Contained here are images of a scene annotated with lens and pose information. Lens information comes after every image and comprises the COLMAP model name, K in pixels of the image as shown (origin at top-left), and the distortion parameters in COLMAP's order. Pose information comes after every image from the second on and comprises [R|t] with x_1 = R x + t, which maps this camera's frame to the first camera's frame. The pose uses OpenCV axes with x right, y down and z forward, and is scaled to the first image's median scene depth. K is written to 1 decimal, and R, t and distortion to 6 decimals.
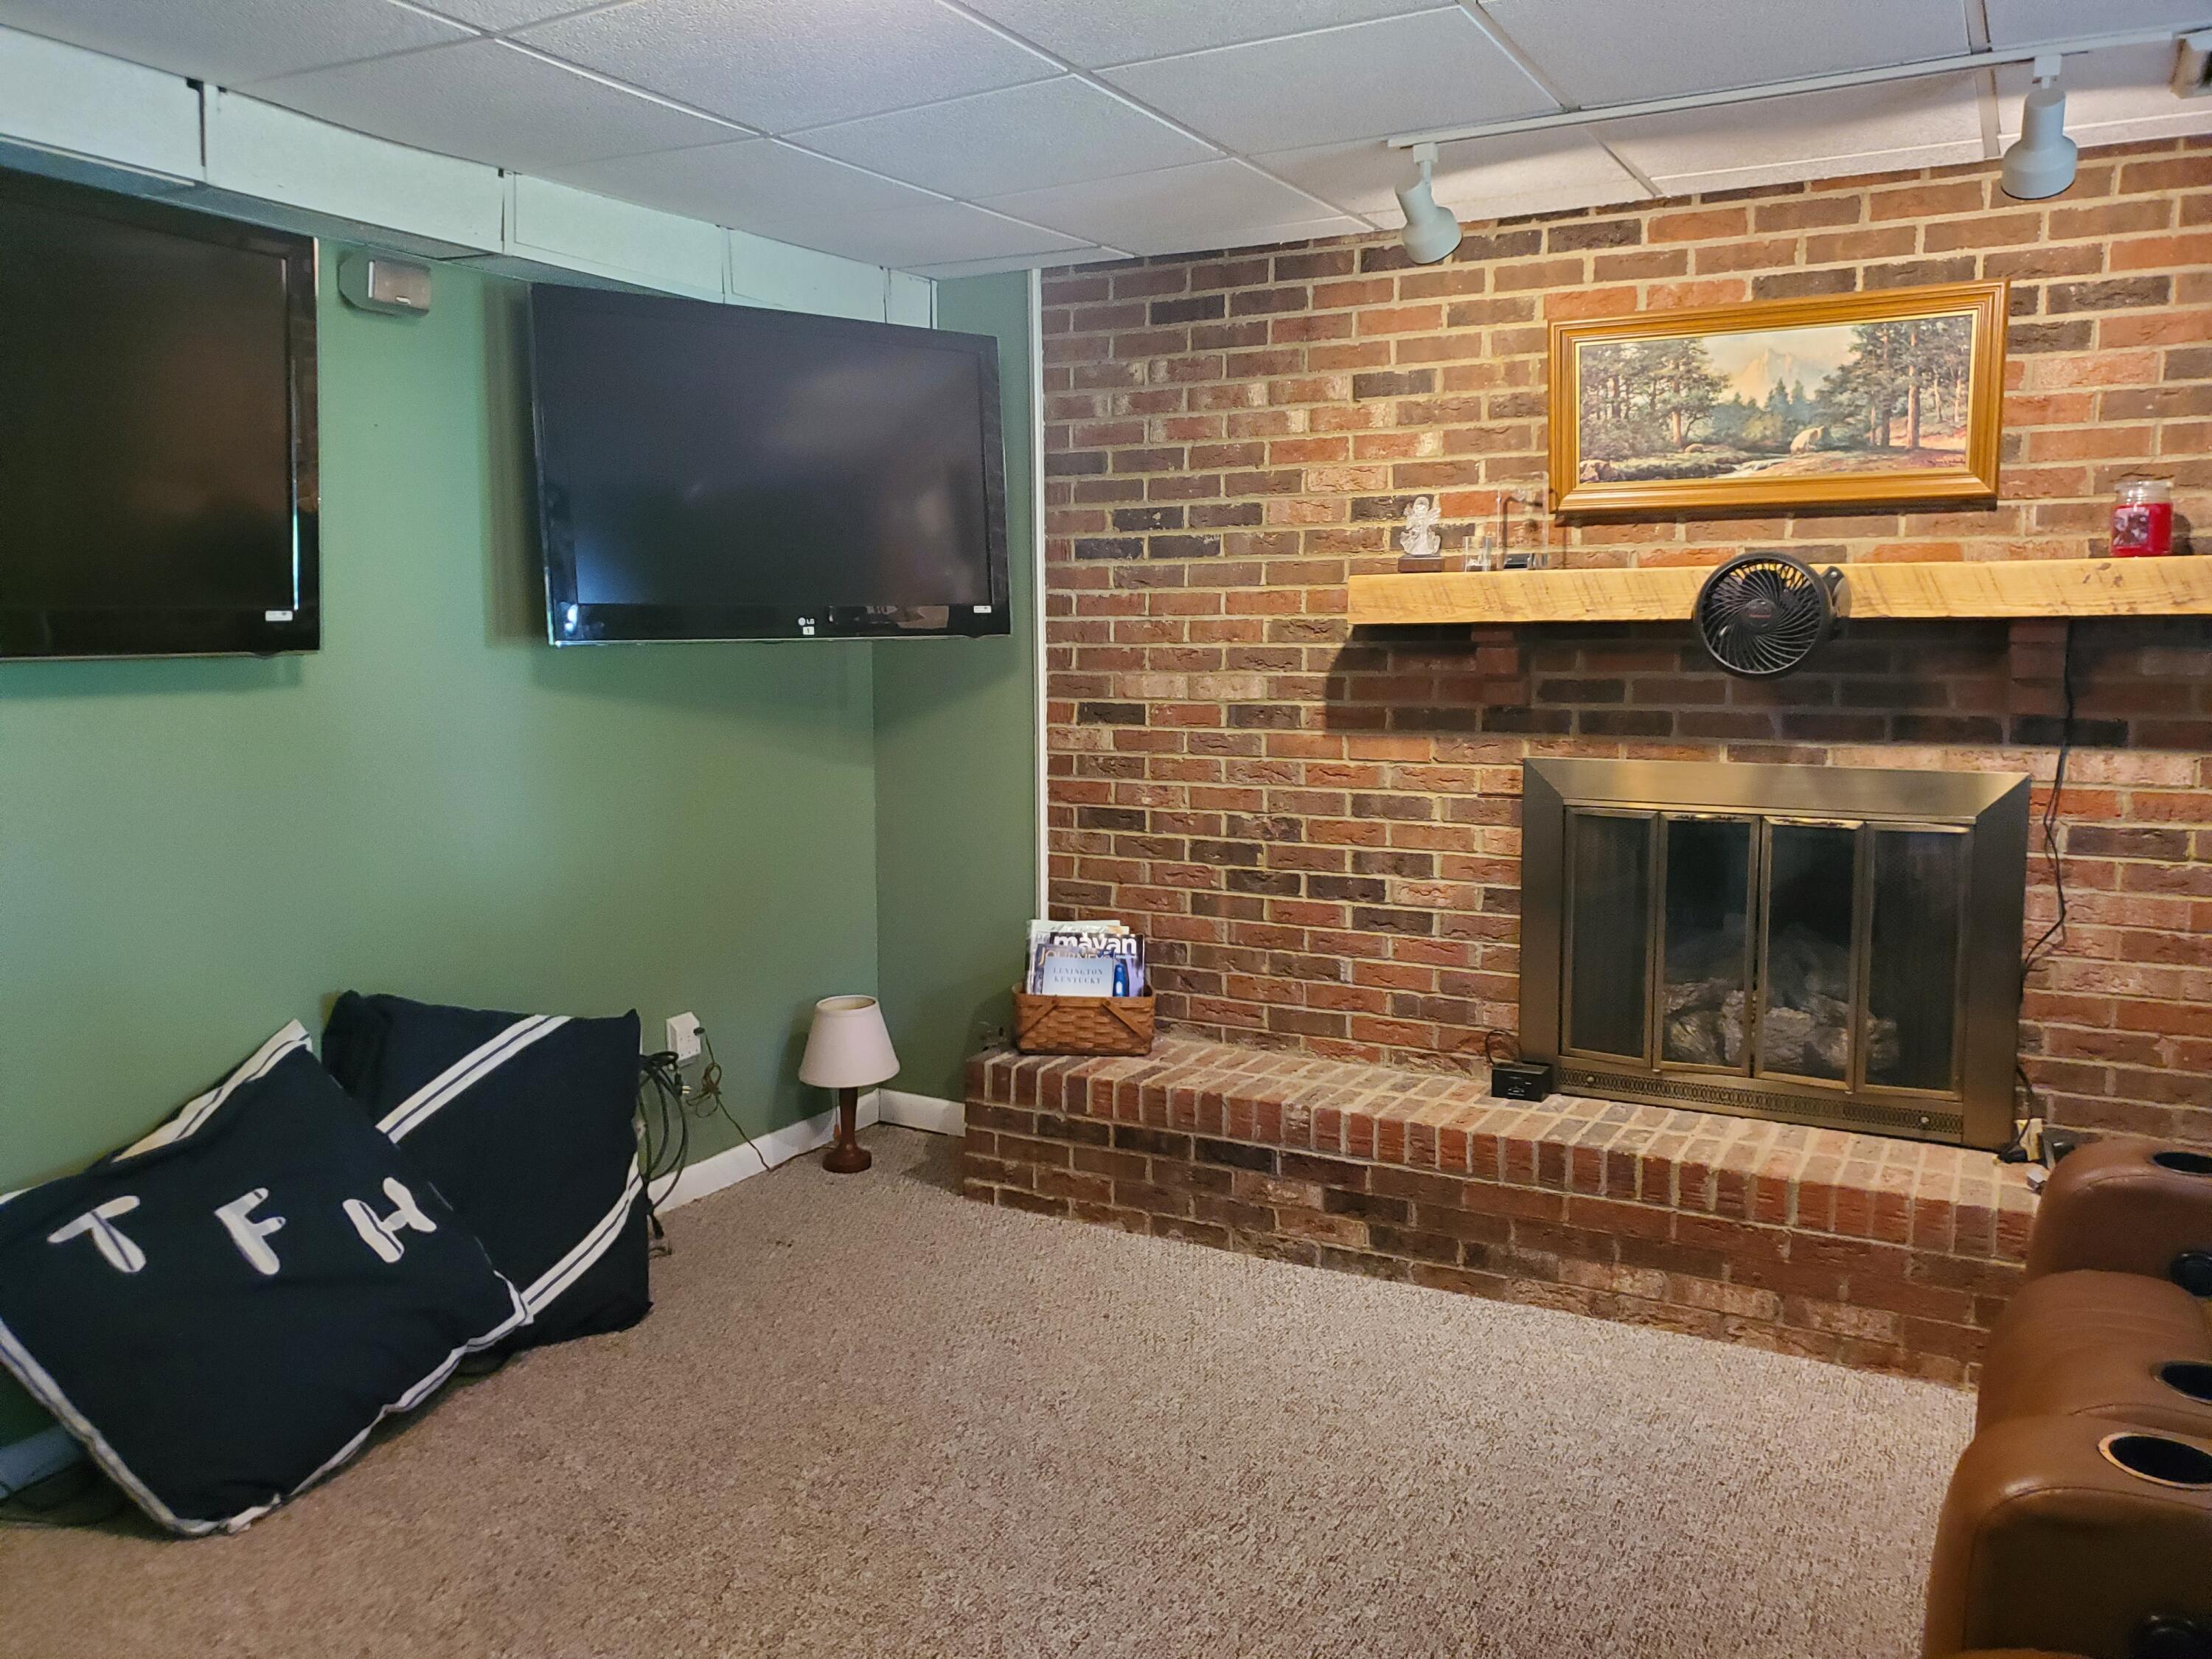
lens RADIAL K [[1717.0, 0, 1098.5], [0, 1717.0, 804.1], [0, 0, 1]] dist [-0.009460, 0.029794]
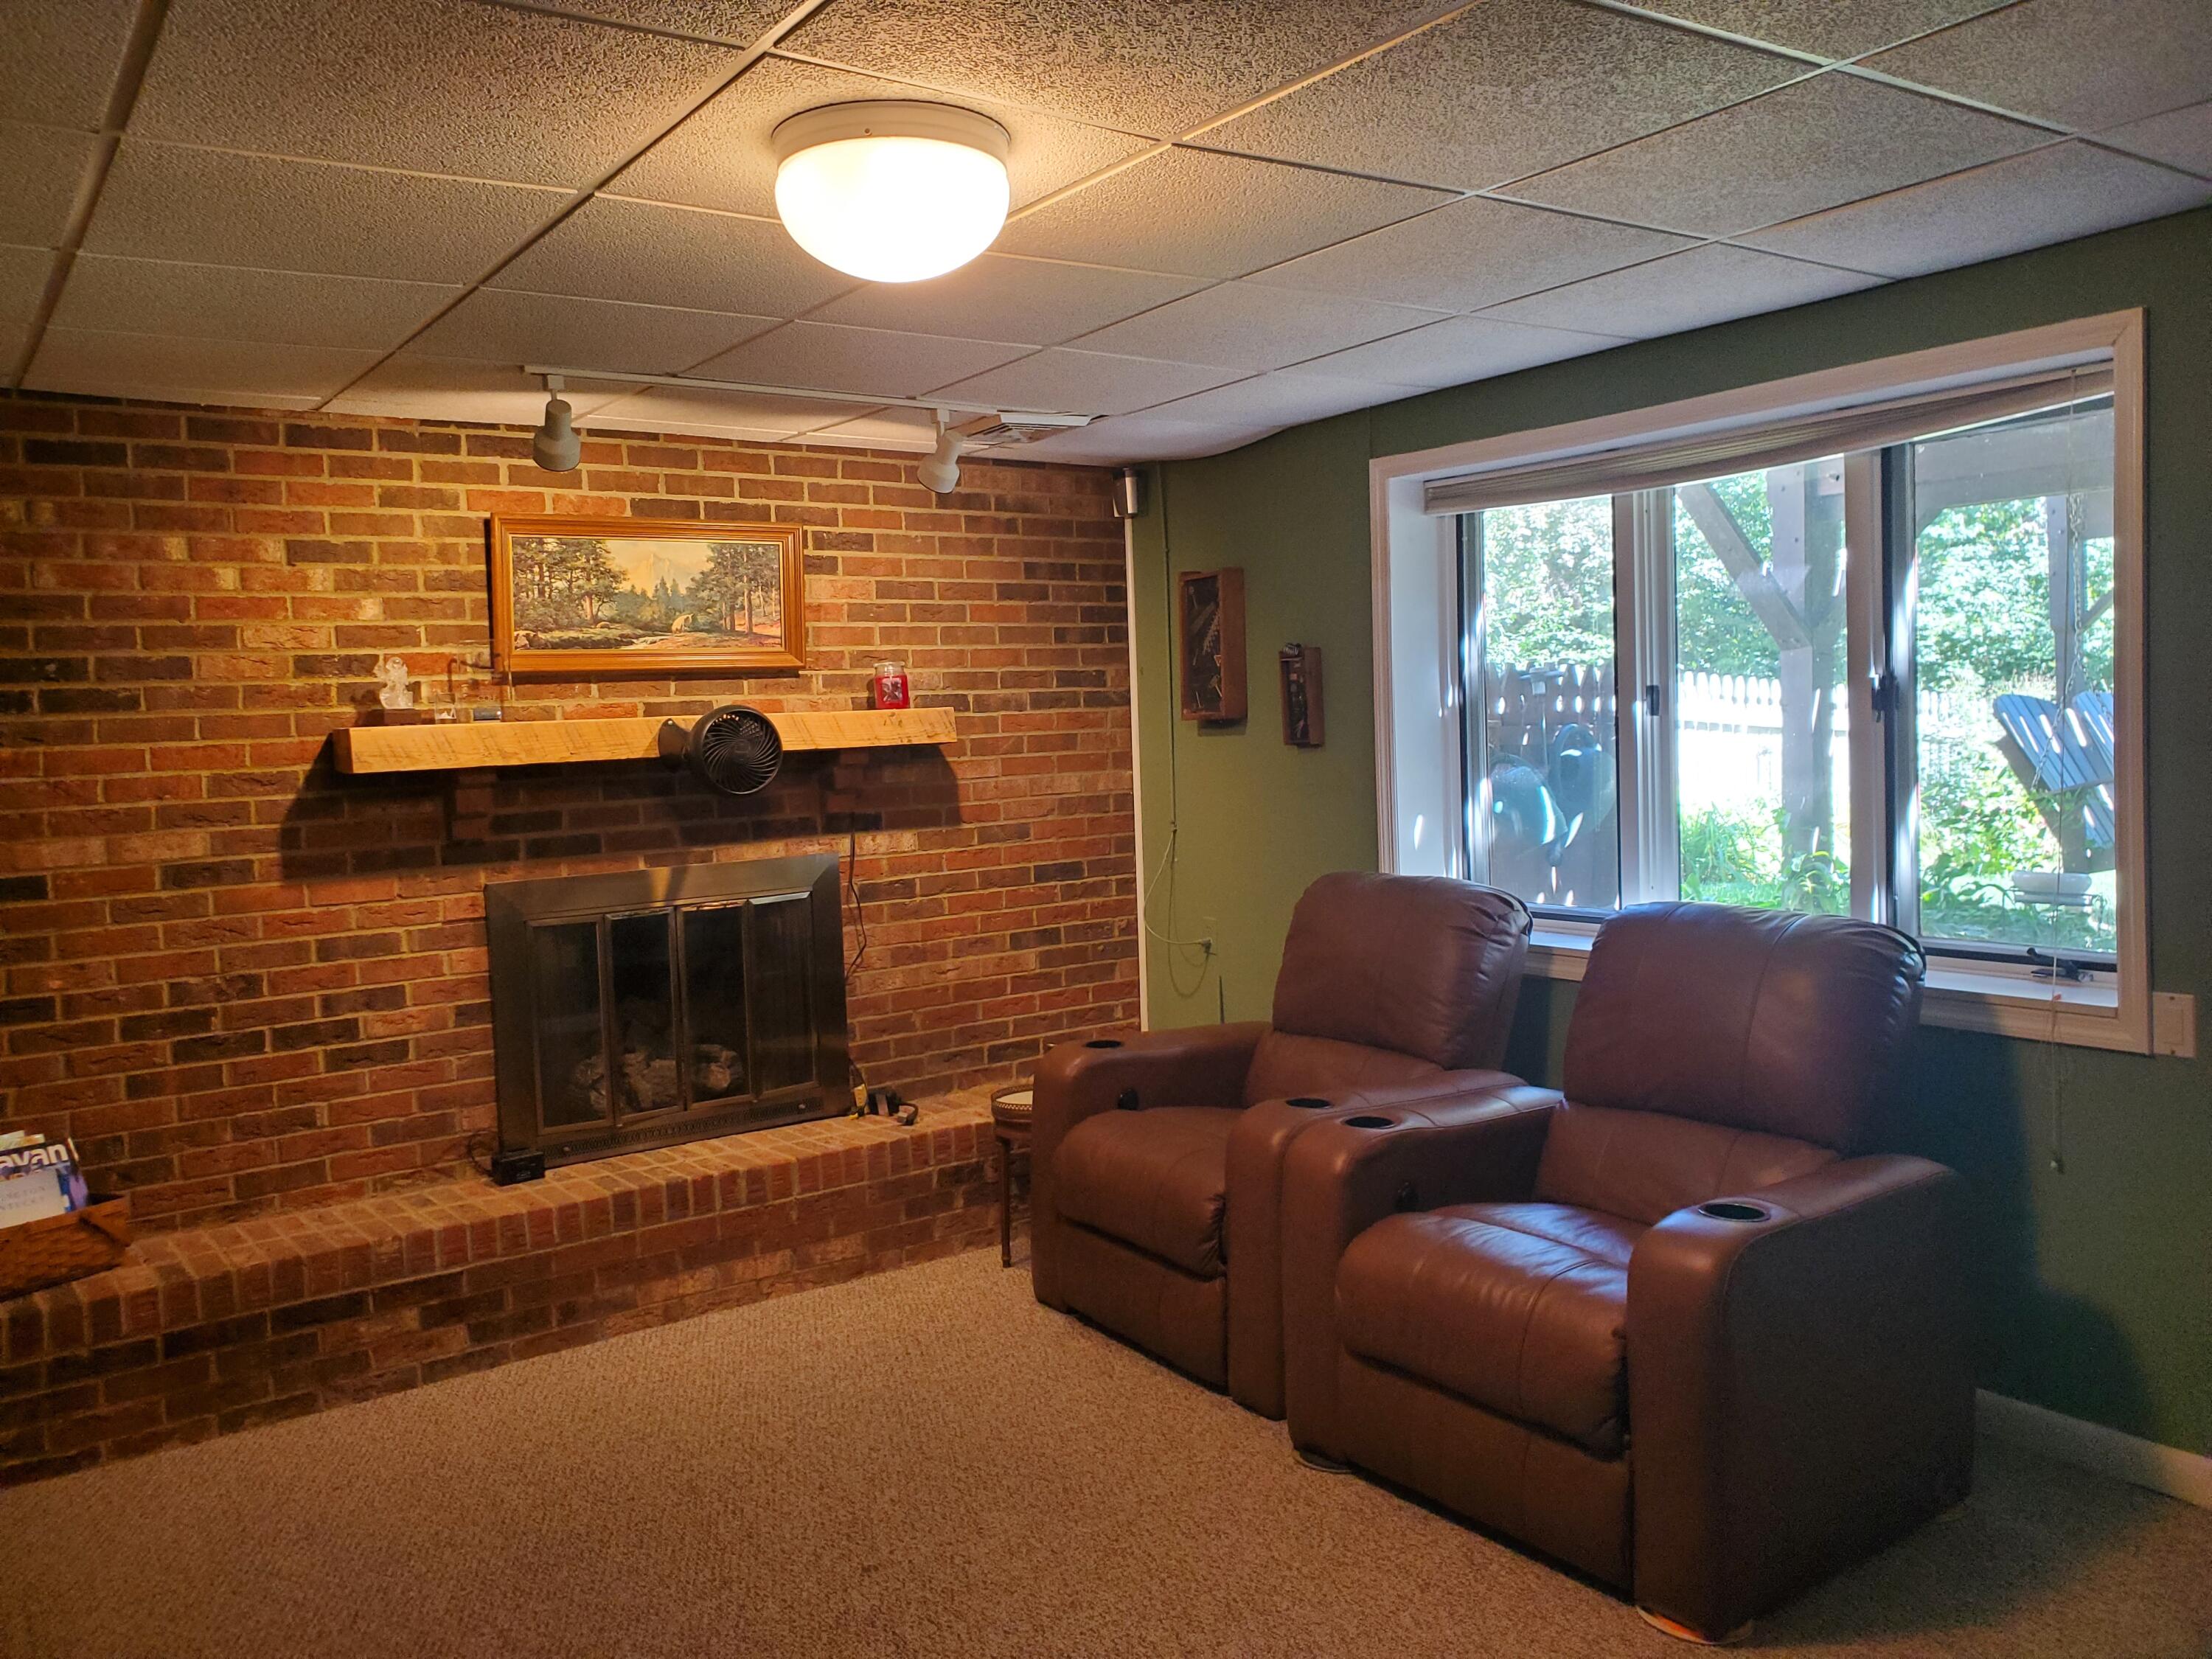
lens RADIAL K [[1683.0, 0, 1104.9], [0, 1683.0, 761.8], [0, 0, 1]] dist [-0.005150, 0.005153]
pose [[0.423538, -0.030198, 0.905375, -0.594223], [0.138573, 0.989841, -0.031810, -0.015073], [-0.895217, 0.138933, 0.423420, 0.145018]]
